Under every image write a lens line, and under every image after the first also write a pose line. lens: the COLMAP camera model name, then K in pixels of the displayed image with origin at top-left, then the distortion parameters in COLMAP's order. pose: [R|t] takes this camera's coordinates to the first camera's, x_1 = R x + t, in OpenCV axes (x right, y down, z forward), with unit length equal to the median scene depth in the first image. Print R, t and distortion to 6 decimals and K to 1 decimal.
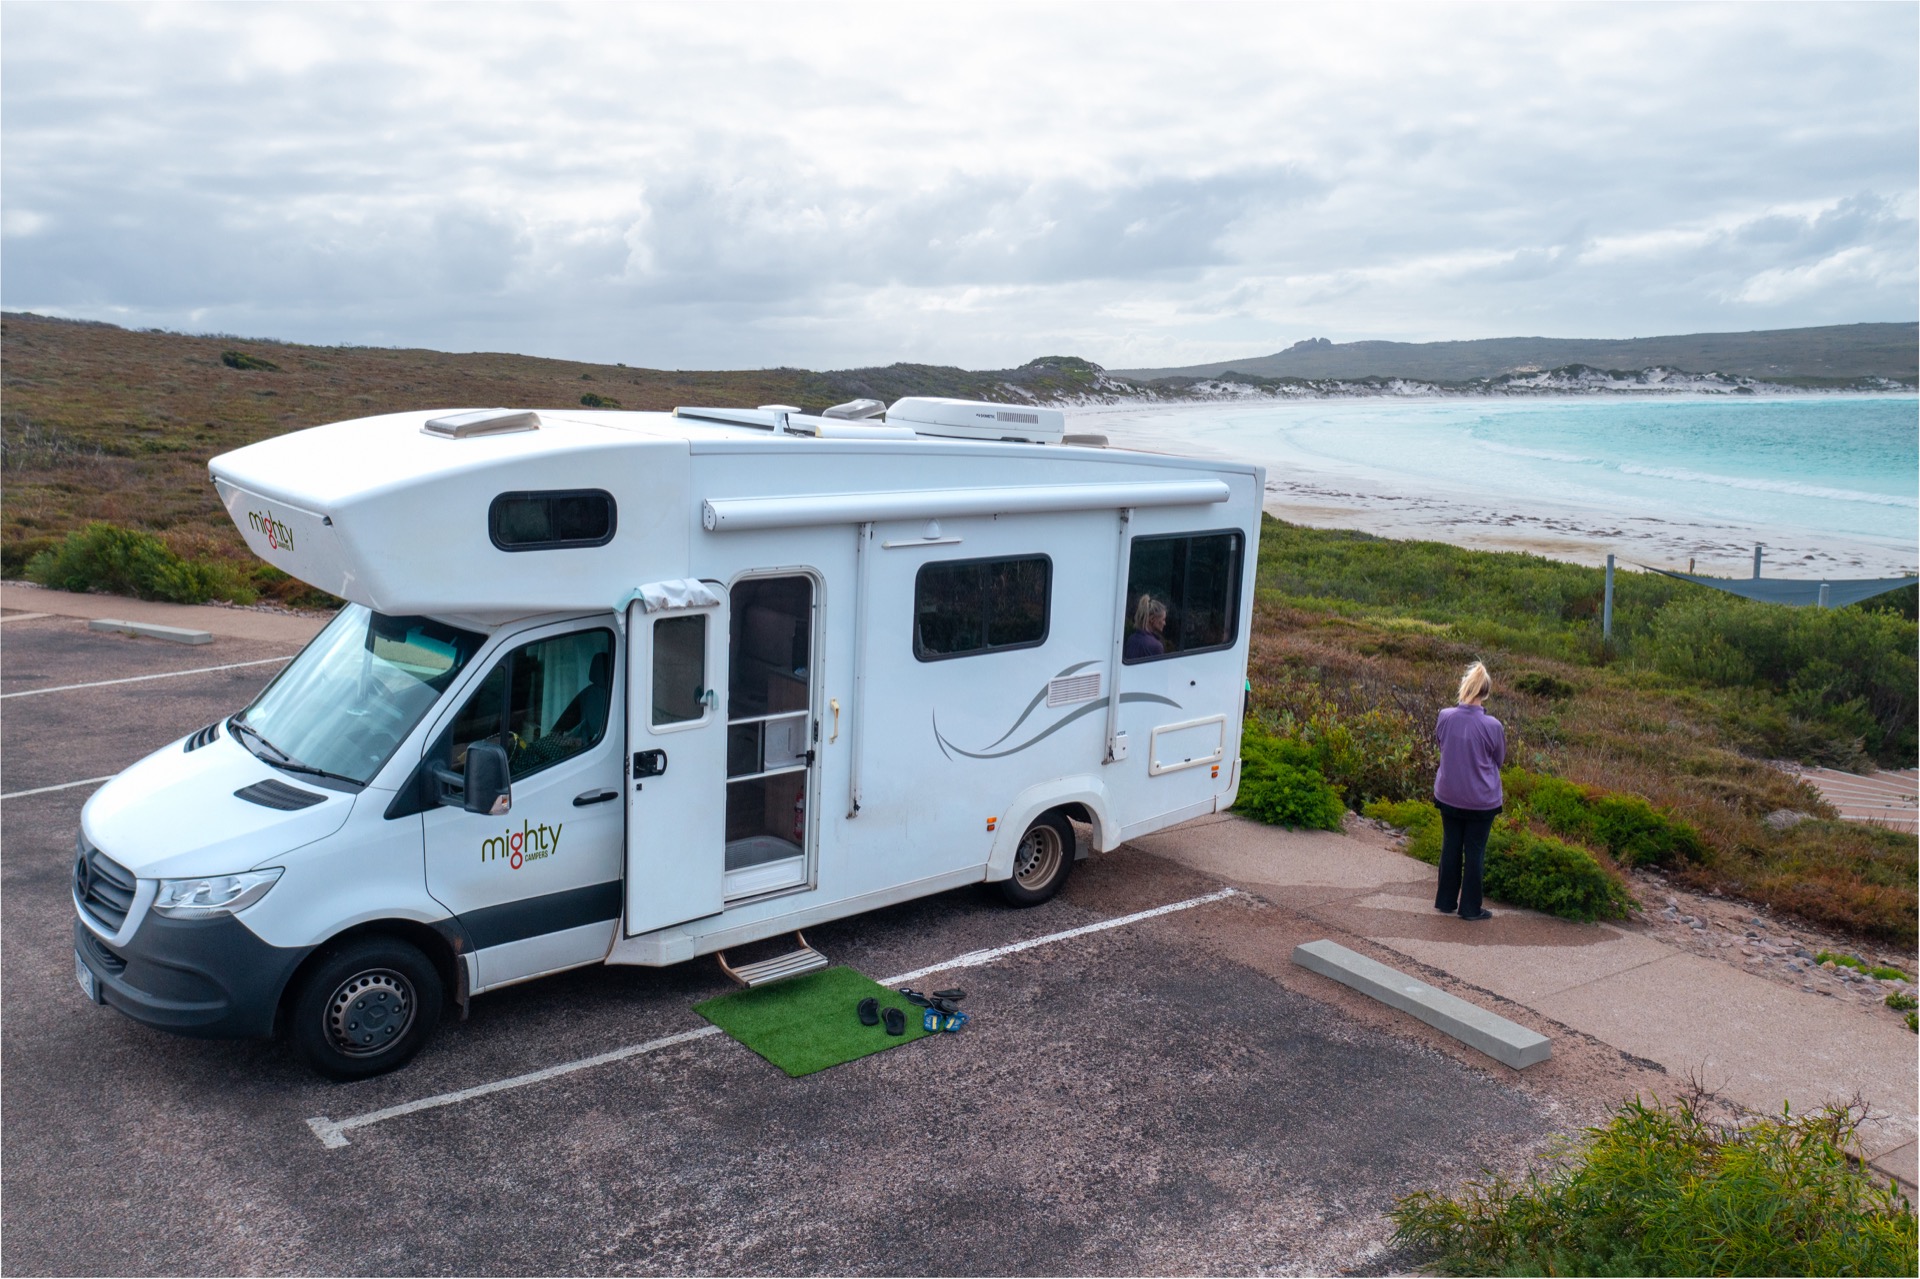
lens RADIAL K [[1464.8, 0, 960.0], [0, 1464.8, 639.5], [0, 0, 1]] dist [-0.014414, 0.001482]
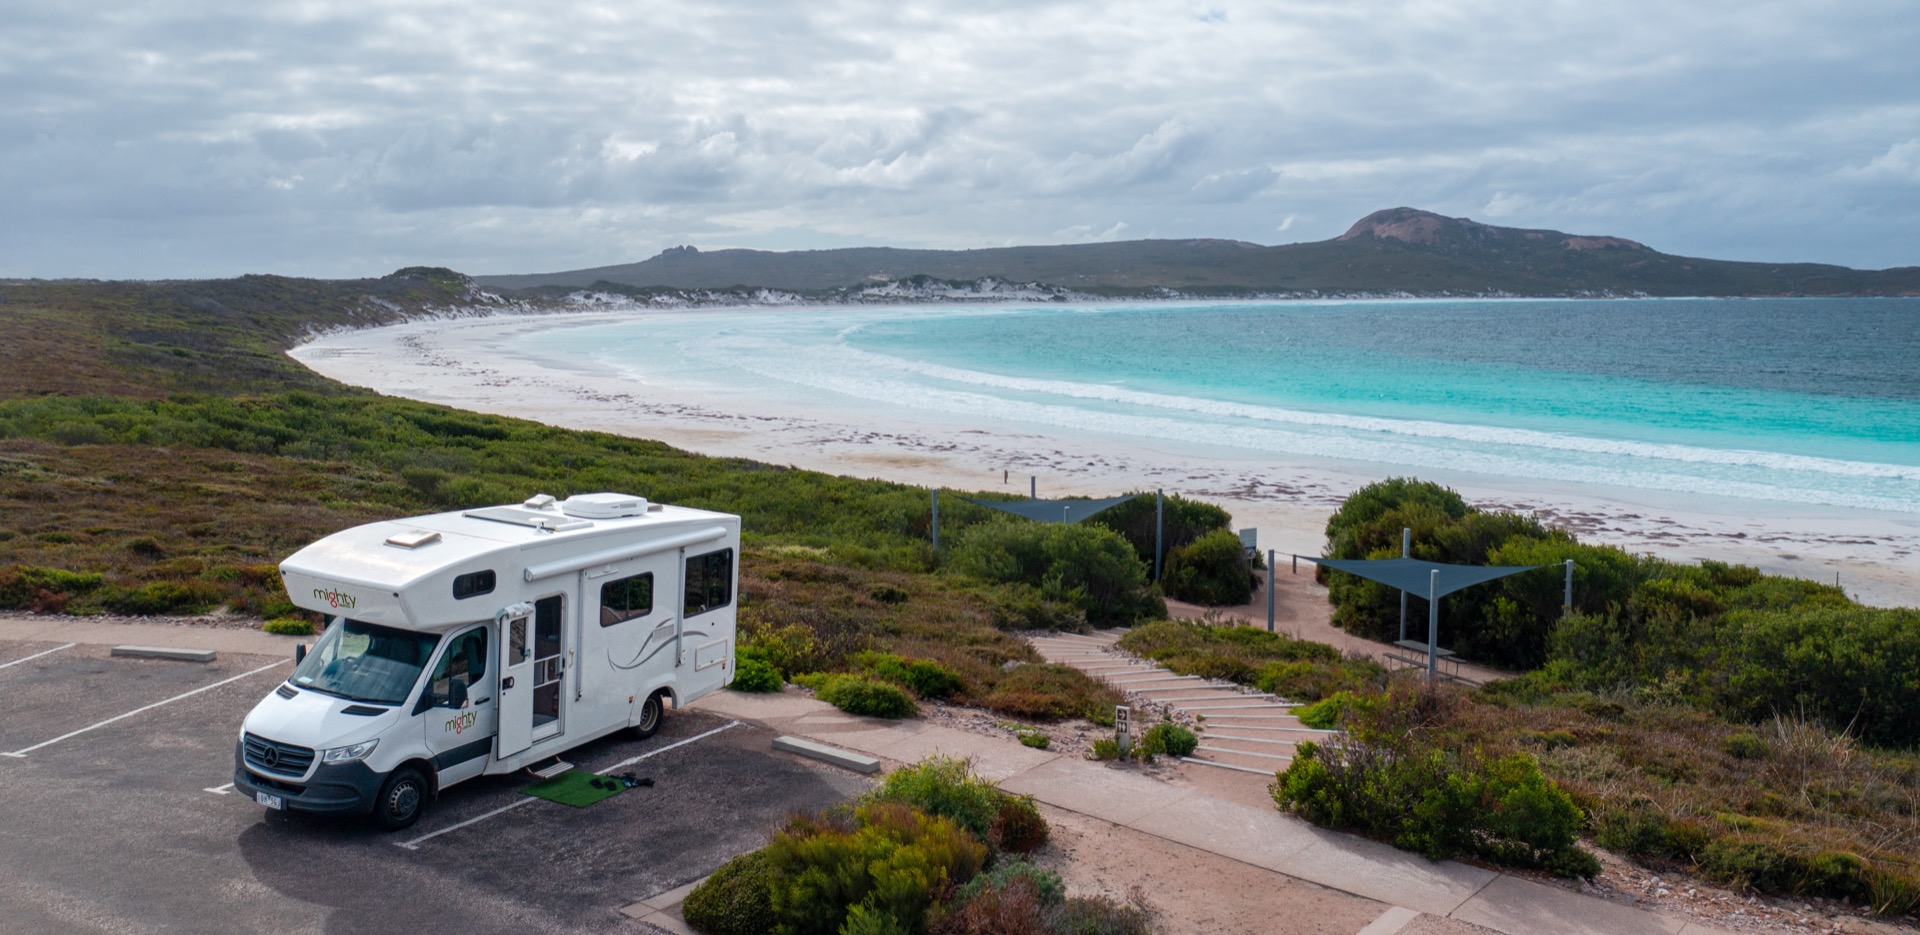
lens RADIAL K [[1645.6, 0, 960.0], [0, 1645.6, 467.5], [0, 0, 1]] dist [-0.008504, -0.002972]
pose [[0.916955, -0.046259, 0.396300, -0.190480], [0.061146, 0.997815, -0.025009, -0.049143], [-0.394278, 0.047164, 0.917780, -0.565187]]
